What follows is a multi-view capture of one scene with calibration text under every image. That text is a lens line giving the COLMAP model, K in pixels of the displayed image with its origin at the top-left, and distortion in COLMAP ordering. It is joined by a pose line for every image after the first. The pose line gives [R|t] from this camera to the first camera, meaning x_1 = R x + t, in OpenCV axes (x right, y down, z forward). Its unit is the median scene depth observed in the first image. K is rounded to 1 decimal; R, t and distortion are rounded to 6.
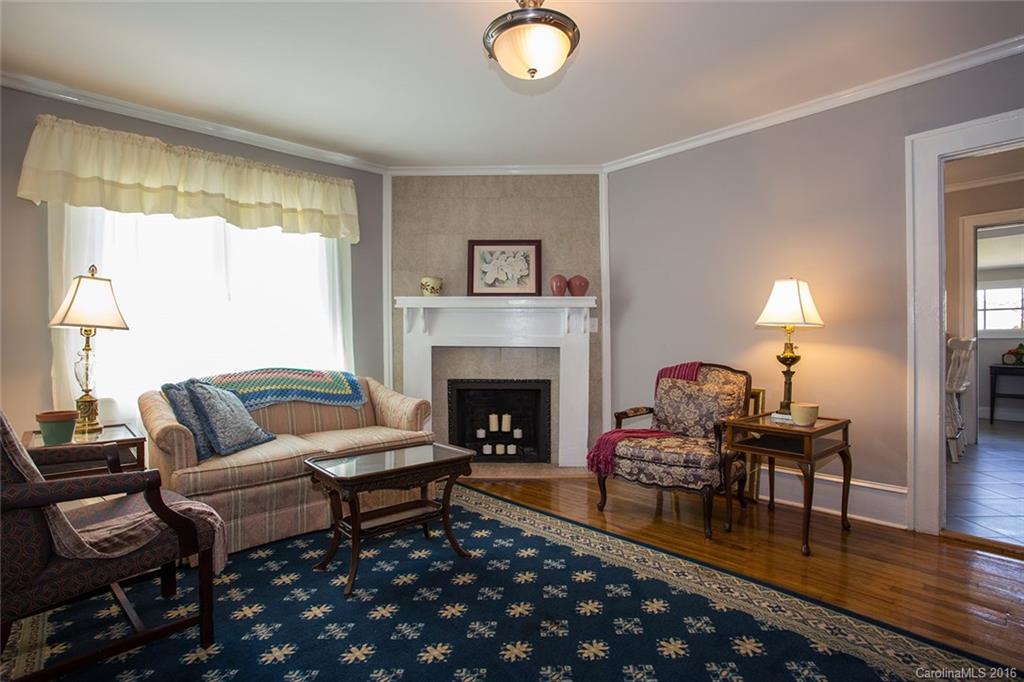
lens RADIAL K [[522.4, 0, 499.5], [0, 522.4, 337.0], [0, 0, 1]] dist [-0.077610, 0.031883]
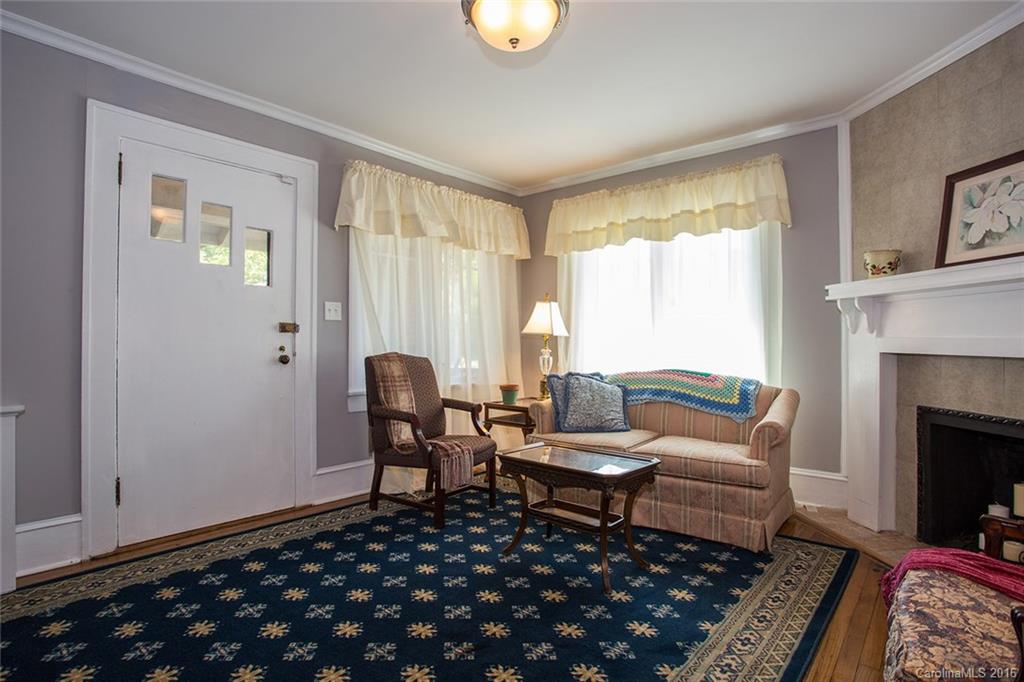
lens RADIAL K [[522.4, 0, 499.5], [0, 522.4, 337.0], [0, 0, 1]] dist [-0.077610, 0.031883]
pose [[0.080271, -0.004742, -0.996762, 0.572901], [0.006665, 0.999969, -0.004220, -0.003695], [0.996751, -0.006304, 0.080301, 0.543133]]
